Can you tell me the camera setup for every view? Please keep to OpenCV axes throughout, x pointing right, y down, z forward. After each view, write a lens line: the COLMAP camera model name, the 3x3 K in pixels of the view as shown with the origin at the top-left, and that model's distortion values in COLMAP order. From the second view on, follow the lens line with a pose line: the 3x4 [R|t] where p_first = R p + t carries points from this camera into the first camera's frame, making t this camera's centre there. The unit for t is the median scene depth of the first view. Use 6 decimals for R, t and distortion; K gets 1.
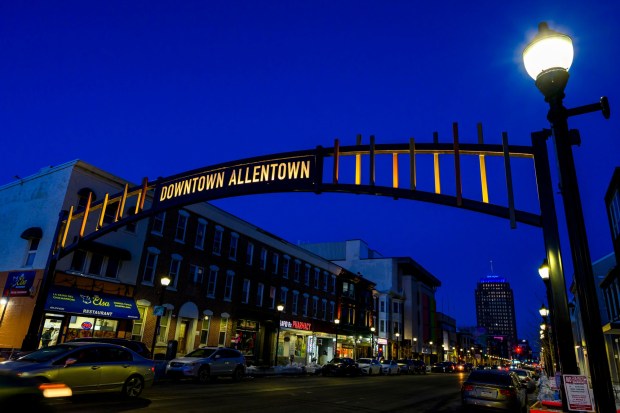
lens RADIAL K [[409.0, 0, 310.0], [0, 409.0, 206.5], [0, 0, 1]] dist [-0.001495, -0.002006]
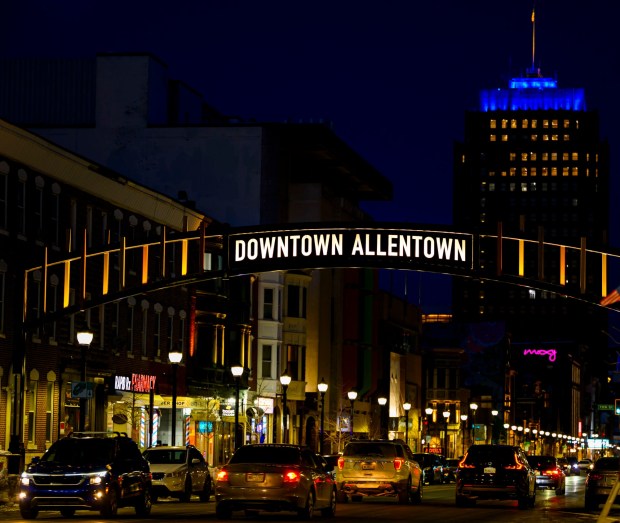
lens RADIAL K [[2144.2, 0, 310.0], [0, 2144.2, 261.5], [0, 0, 1]] dist [-0.020858, -1.641479]
pose [[0.950816, -0.019686, 0.309130, -1.512146], [-0.061680, 0.965961, 0.251229, -1.044555], [-0.303553, -0.257939, 0.917237, -2.718874]]
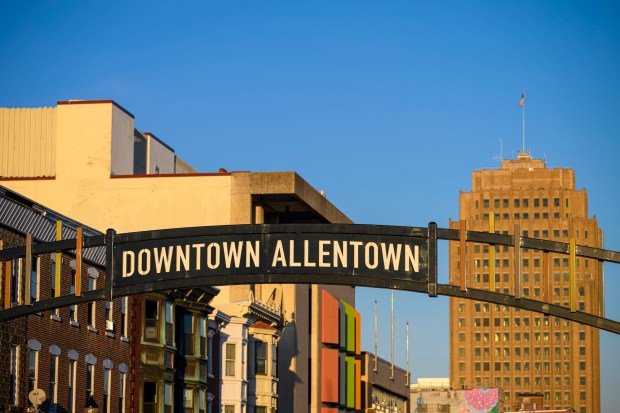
lens RADIAL K [[2012.5, 0, 310.0], [0, 2012.5, 206.5], [0, 0, 1]] dist [-0.036764, -0.267941]
pose [[0.951753, -0.009681, 0.306713, -1.030749], [-0.050240, 0.981100, 0.186865, -0.681576], [-0.302725, -0.193259, 0.933278, -1.760181]]
